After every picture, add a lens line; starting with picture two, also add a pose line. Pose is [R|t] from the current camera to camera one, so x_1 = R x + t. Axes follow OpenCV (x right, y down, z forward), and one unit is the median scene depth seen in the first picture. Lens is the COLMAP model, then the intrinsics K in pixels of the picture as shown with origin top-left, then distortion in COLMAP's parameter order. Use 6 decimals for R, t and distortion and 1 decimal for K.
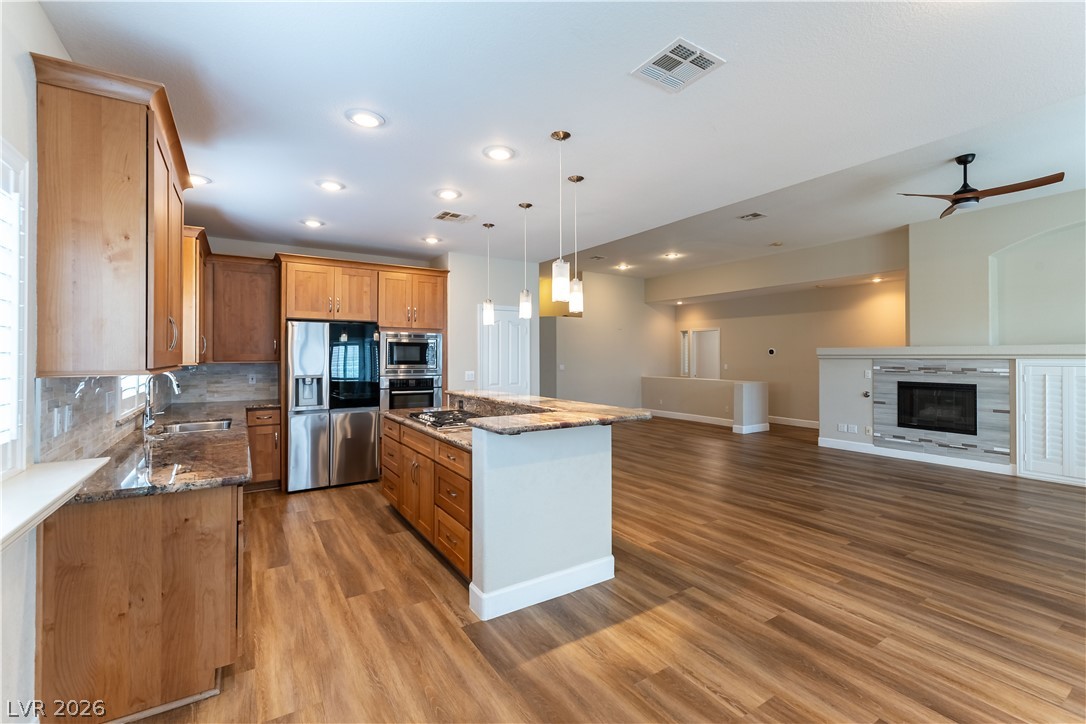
lens RADIAL K [[470.2, 0, 546.8], [0, 470.2, 353.9], [0, 0, 1]] dist [-0.001898, -0.000197]
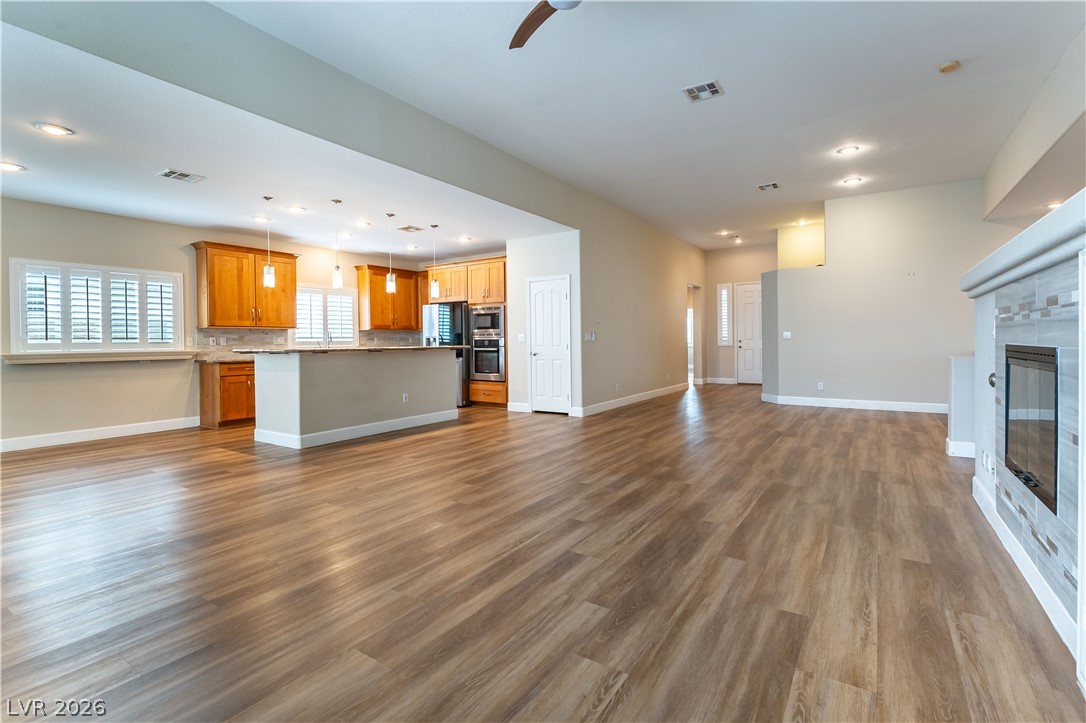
lens RADIAL K [[491.9, 0, 560.6], [0, 491.9, 344.9], [0, 0, 1]] dist [0.002164, 0.000259]
pose [[0.412309, 0.002309, -0.911041, 1.160351], [0.015777, 0.999829, 0.009674, 0.060004], [0.910907, -0.018363, 0.412202, 0.627135]]
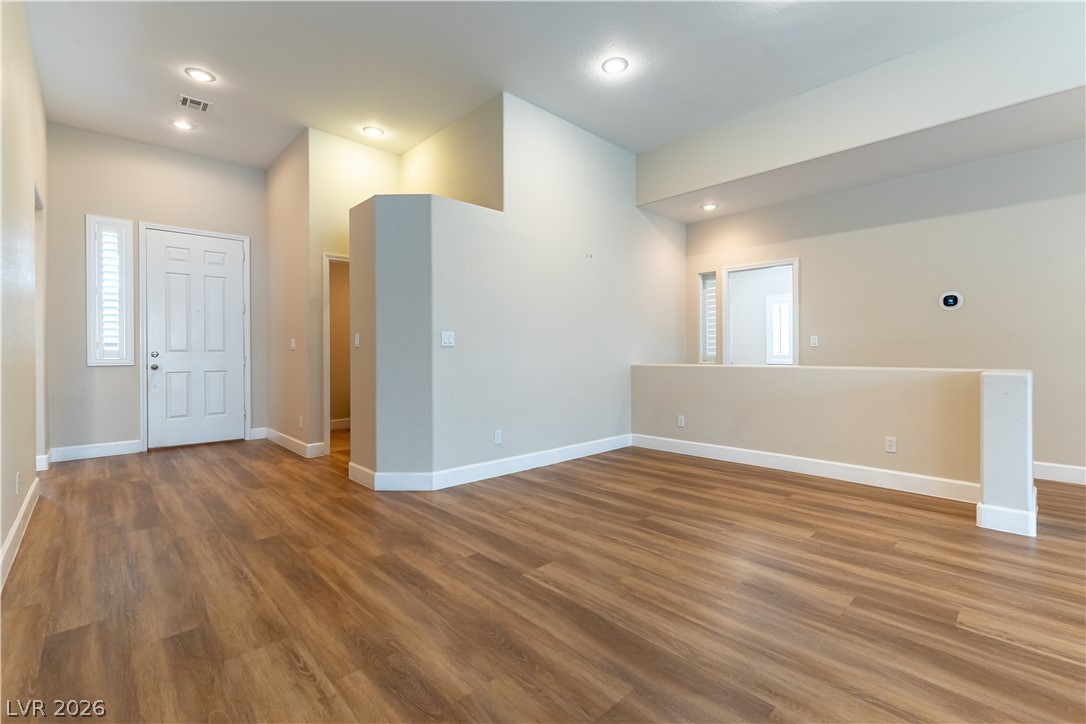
lens RADIAL K [[482.9, 0, 550.6], [0, 482.9, 351.4], [0, 0, 1]] dist [0.002127, 0.000084]
pose [[0.982896, -0.003020, 0.184136, 0.078272], [0.002784, 0.999995, 0.001539, 0.074125], [-0.184140, -0.001000, 0.982899, 1.176471]]
